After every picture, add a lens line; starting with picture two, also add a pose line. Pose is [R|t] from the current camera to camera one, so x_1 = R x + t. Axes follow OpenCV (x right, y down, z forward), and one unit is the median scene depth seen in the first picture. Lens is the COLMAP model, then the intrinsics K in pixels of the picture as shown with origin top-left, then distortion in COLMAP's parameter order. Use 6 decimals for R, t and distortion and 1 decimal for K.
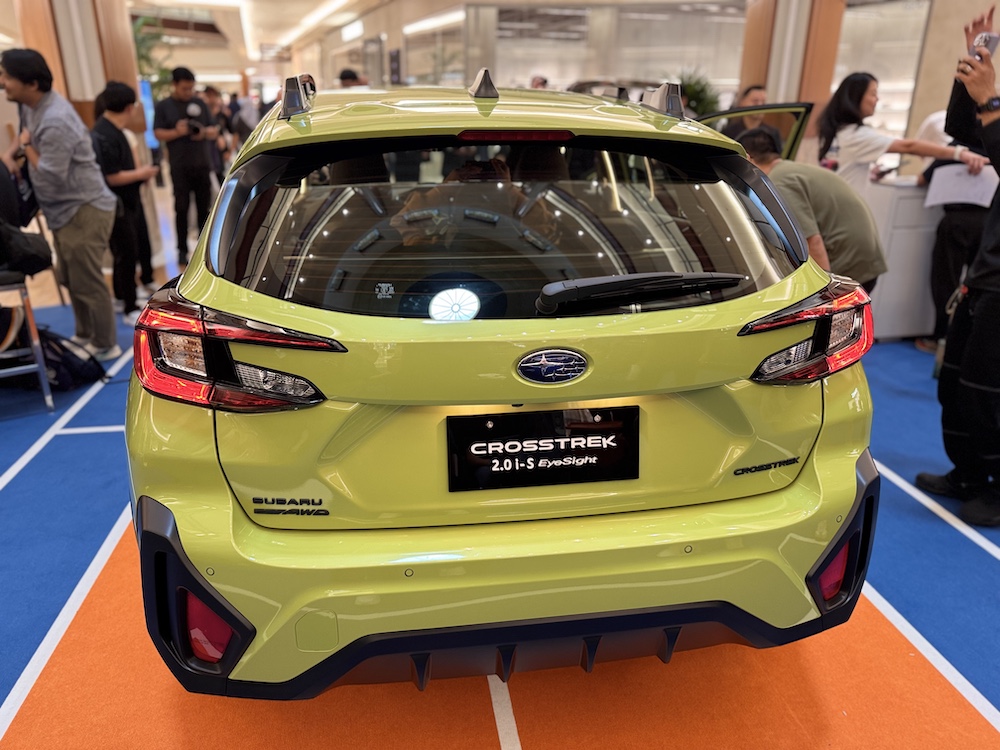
lens RADIAL K [[717.2, 0, 500.0], [0, 717.2, 375.0], [0, 0, 1]] dist [0.094114, -0.148839]
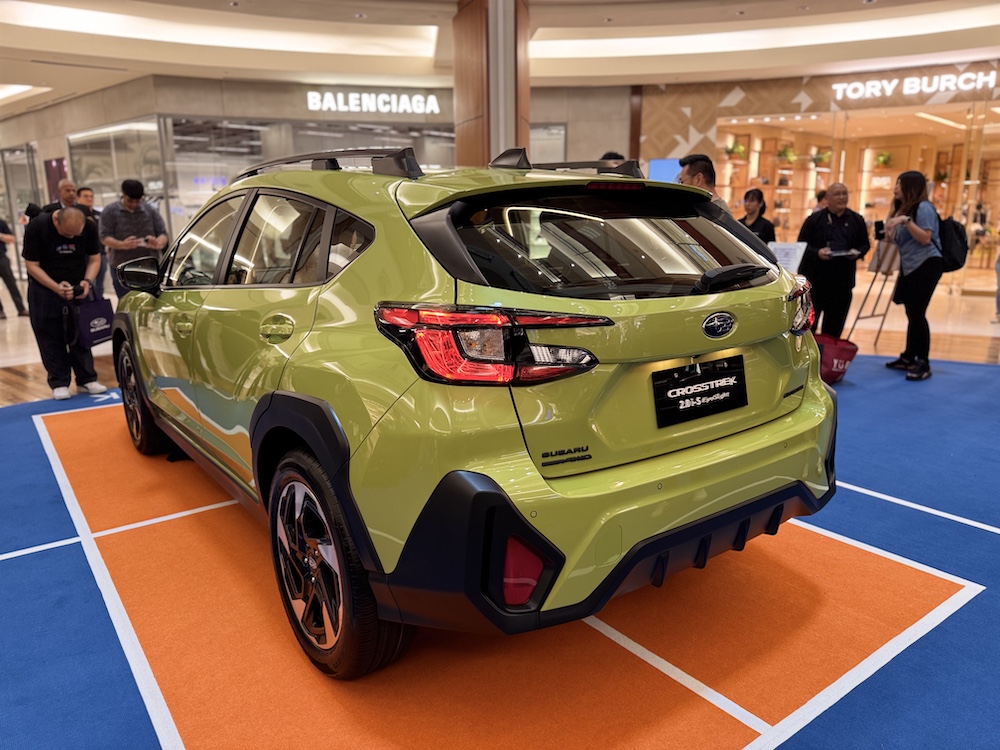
lens RADIAL K [[710.0, 0, 500.0], [0, 710.0, 375.0], [0, 0, 1]] dist [0.005620, 0.001922]
pose [[0.888749, -0.114859, 0.443770, -0.916883], [0.174680, 0.979914, -0.096209, 0.139160], [-0.423806, 0.163024, 0.890961, -0.086042]]
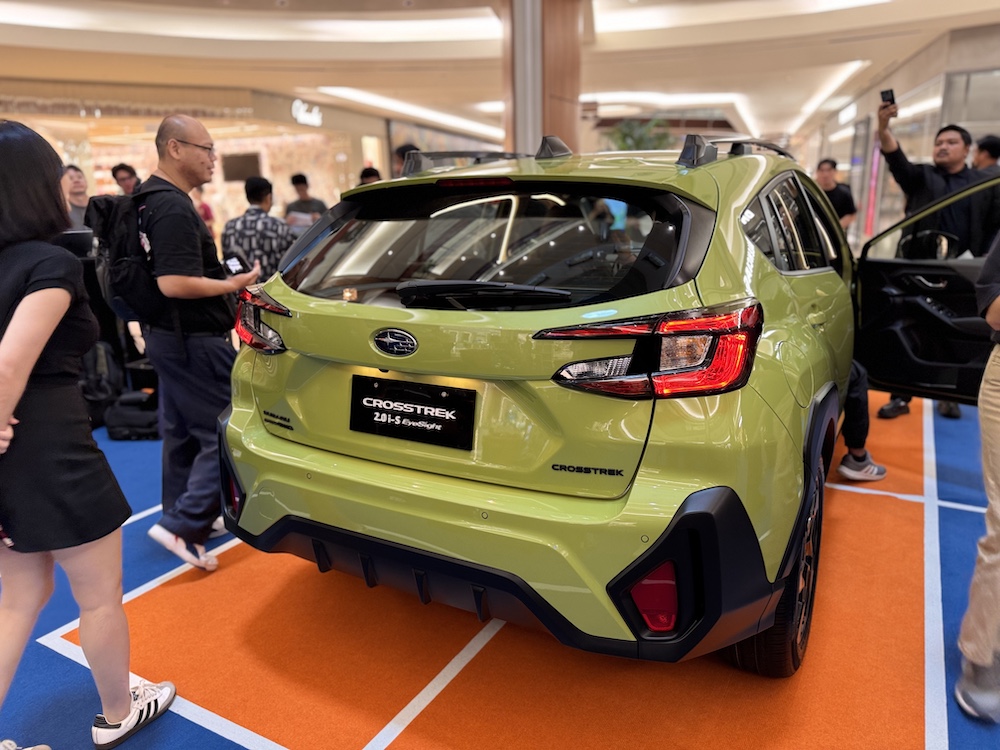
lens RADIAL K [[717.2, 0, 500.0], [0, 717.2, 375.0], [0, 0, 1]] dist [0.094114, -0.148839]
pose [[0.778111, 0.123947, -0.615777, 0.991280], [-0.192284, 0.980277, -0.045659, 0.065897], [0.597972, 0.153932, 0.786597, 0.060638]]
